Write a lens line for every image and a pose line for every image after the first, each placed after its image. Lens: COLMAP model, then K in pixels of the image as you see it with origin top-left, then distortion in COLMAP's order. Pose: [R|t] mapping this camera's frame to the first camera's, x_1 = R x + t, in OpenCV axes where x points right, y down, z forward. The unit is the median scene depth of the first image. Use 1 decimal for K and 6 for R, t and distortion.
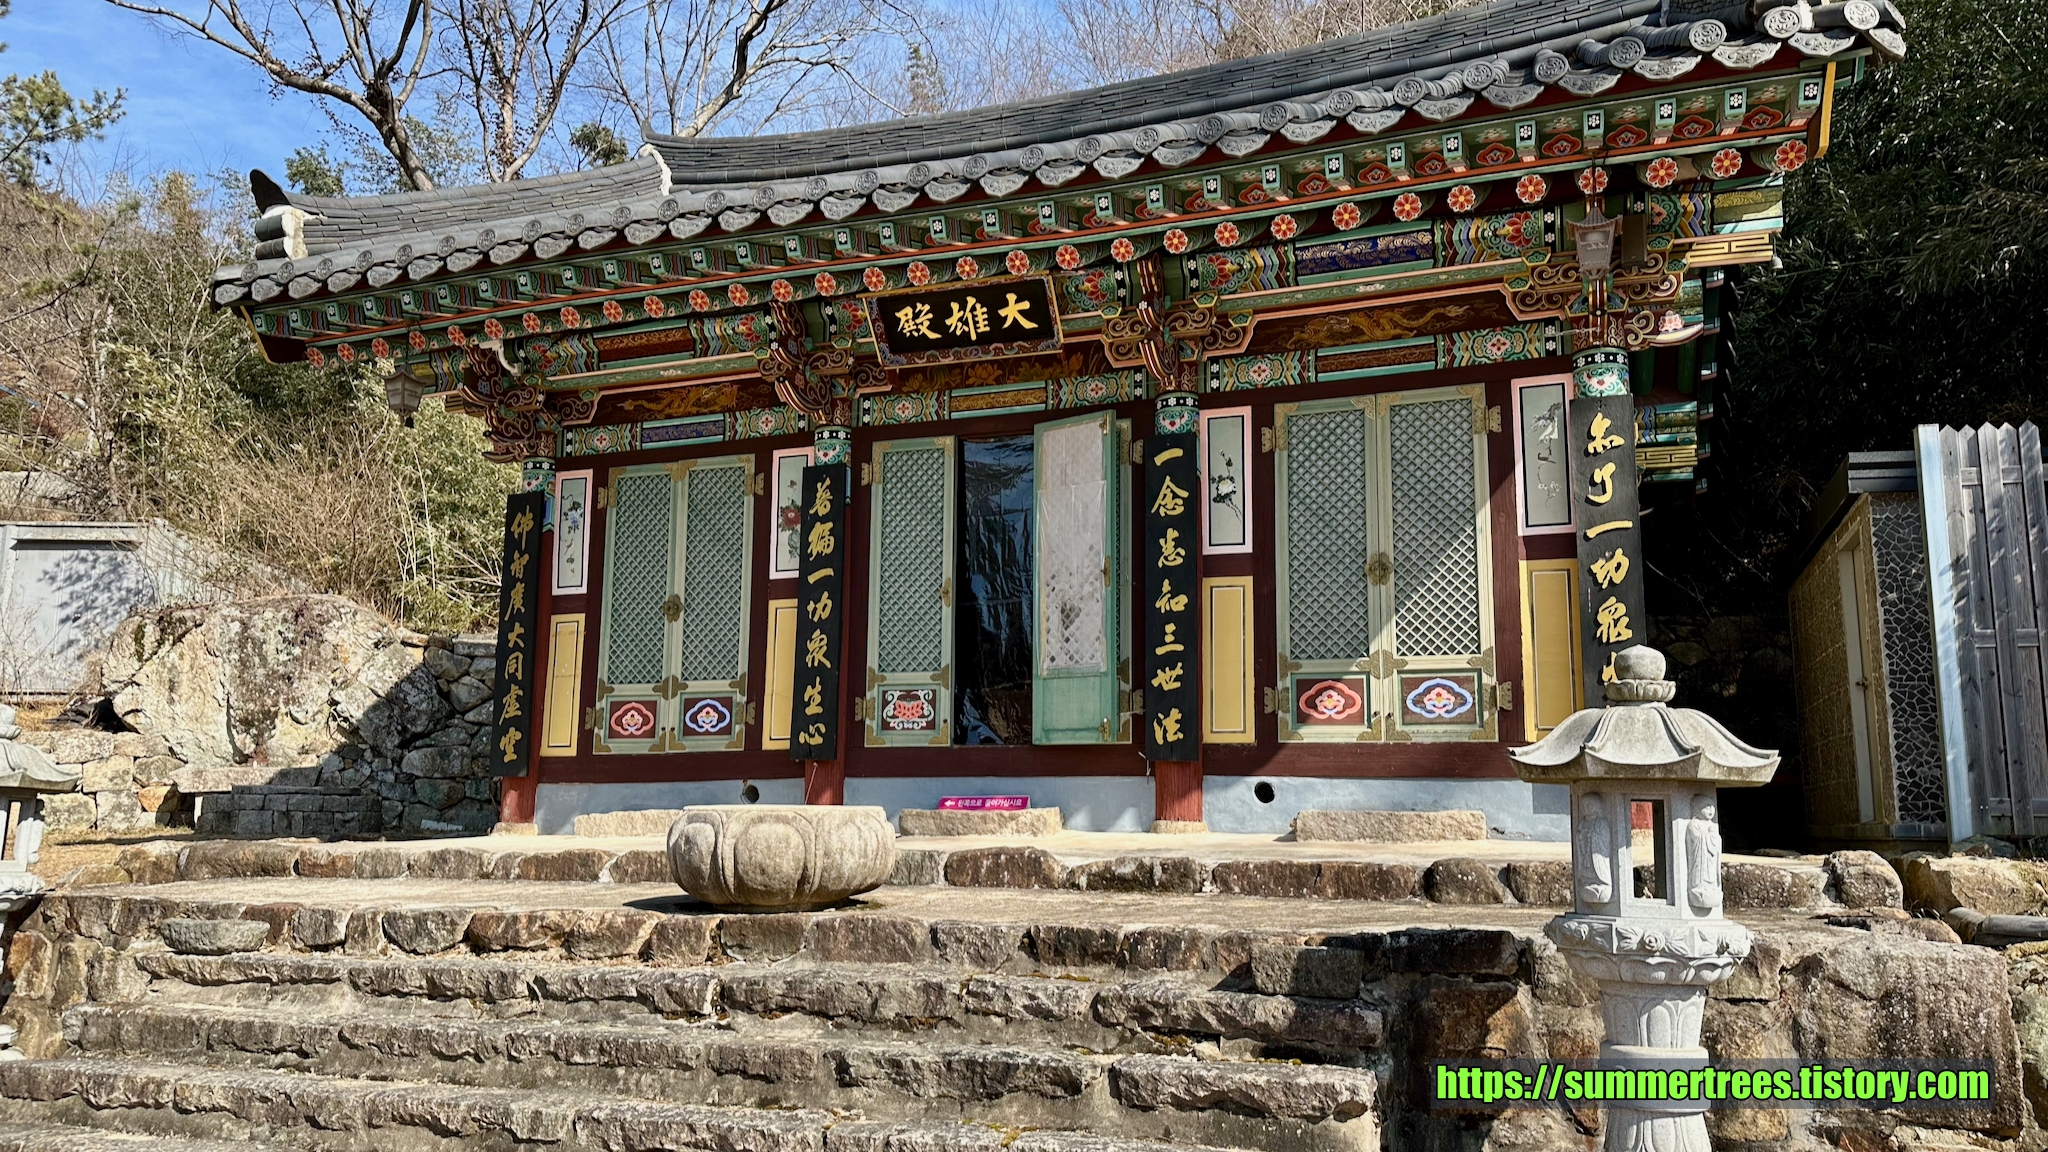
lens RADIAL K [[1453.6, 0, 1022.9], [0, 1453.6, 575.8], [0, 0, 1]] dist [0.009036, 0.000596]
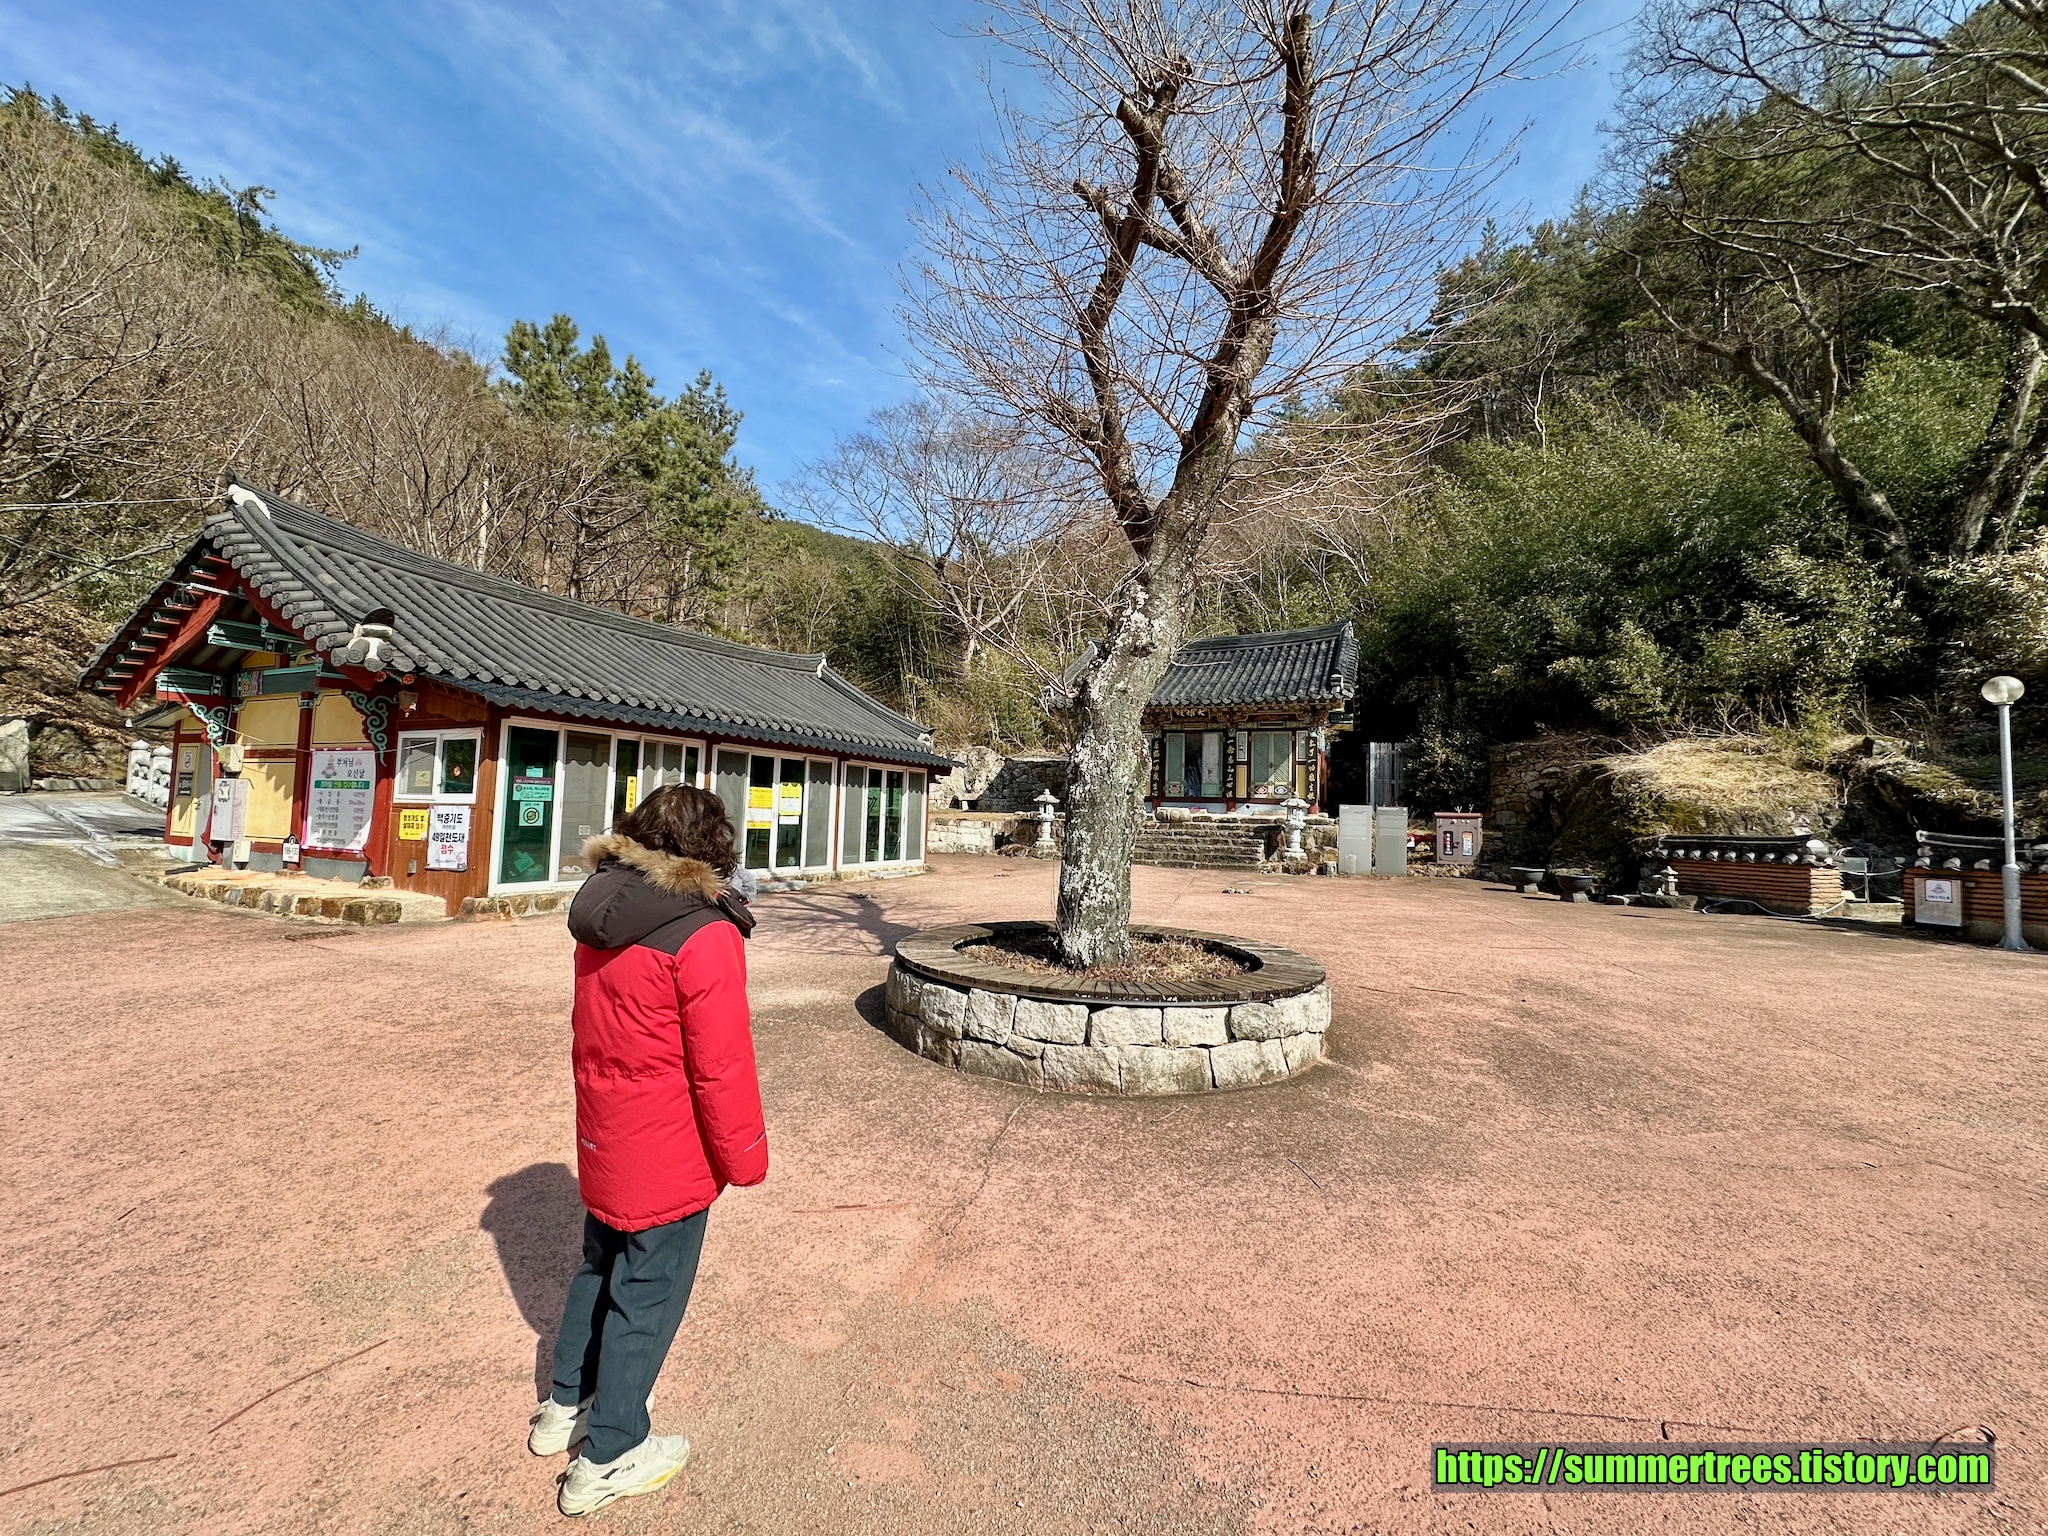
lens RADIAL K [[820.5, 0, 1018.8], [0, 820.5, 770.1], [0, 0, 1]] dist [-0.000009, -0.000003]
pose [[0.991486, 0.001670, -0.130199, -0.264657], [0.014248, 0.992522, 0.121231, -0.346205], [0.129428, -0.122054, 0.984048, -1.971215]]
